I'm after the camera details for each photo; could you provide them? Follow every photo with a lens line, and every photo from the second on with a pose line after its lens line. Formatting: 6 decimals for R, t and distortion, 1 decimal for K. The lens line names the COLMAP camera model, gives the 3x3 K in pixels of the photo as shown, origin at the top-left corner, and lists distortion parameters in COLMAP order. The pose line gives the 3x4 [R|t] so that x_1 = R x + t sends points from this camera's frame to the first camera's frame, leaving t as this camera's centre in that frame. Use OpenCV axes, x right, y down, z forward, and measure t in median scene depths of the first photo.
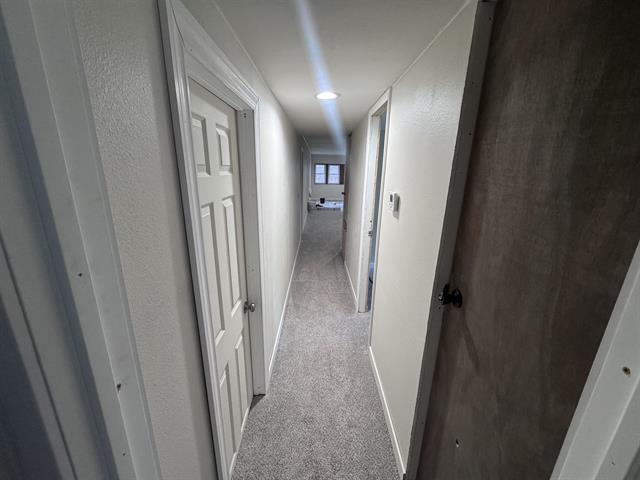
lens RADIAL K [[254.9, 0, 320.5], [0, 254.9, 238.9], [0, 0, 1]] dist [0.000096, 0.000030]
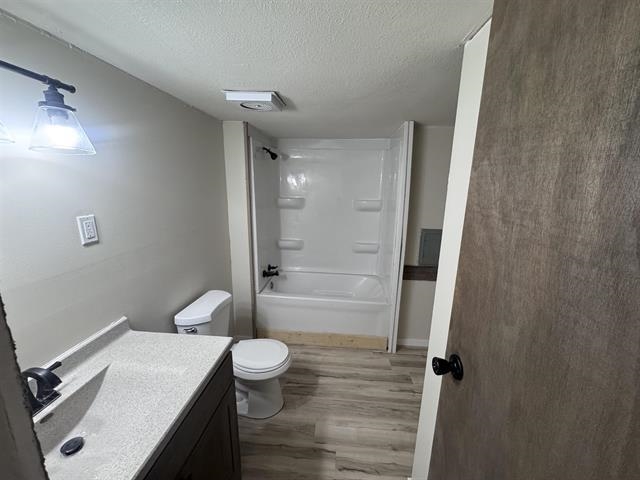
lens RADIAL K [[254.9, 0, 319.7], [0, 254.9, 239.1], [0, 0, 1]] dist [0.000096, 0.000030]
pose [[0.999813, 0.005077, -0.018647, 0.222281], [-0.006167, 0.998248, -0.058853, -0.143051], [0.018316, 0.058957, 0.998092, 0.344403]]
